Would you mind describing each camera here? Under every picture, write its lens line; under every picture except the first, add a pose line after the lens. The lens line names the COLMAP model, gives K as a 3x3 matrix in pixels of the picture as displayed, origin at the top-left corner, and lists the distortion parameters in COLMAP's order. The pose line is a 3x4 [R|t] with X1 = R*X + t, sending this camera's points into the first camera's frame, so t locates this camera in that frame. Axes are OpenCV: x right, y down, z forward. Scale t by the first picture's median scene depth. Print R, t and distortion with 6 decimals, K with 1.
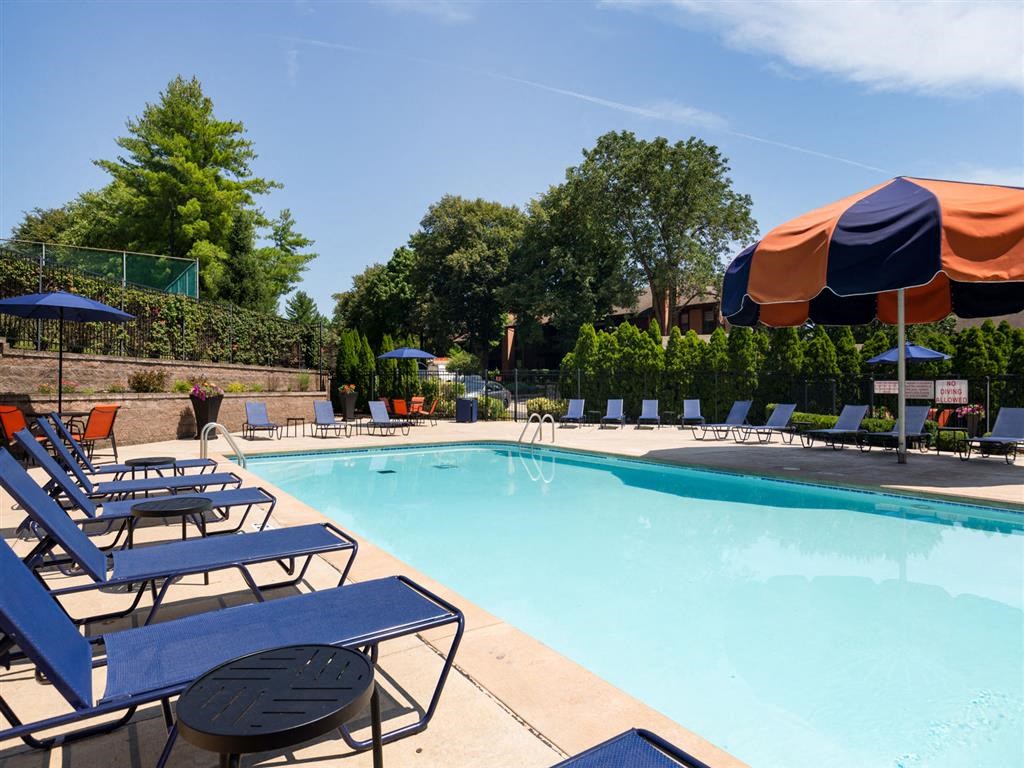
lens RADIAL K [[611.2, 0, 512.0], [0, 611.2, 384.0], [0, 0, 1]] dist [0.000465, 0.000830]
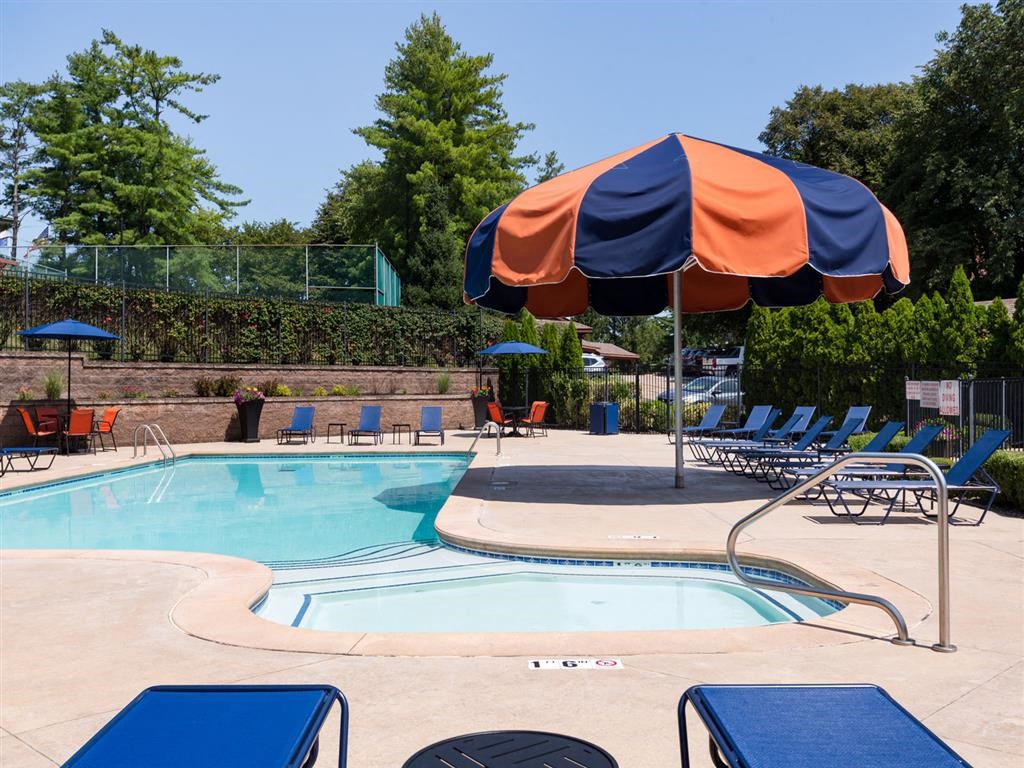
lens RADIAL K [[977.9, 0, 512.0], [0, 977.9, 384.0], [0, 0, 1]] dist [-0.004164, -0.000258]
pose [[0.834096, -0.006454, -0.551581, 0.619468], [0.010334, 0.999939, 0.003926, -0.007853], [0.551522, -0.008975, 0.834112, -0.106326]]
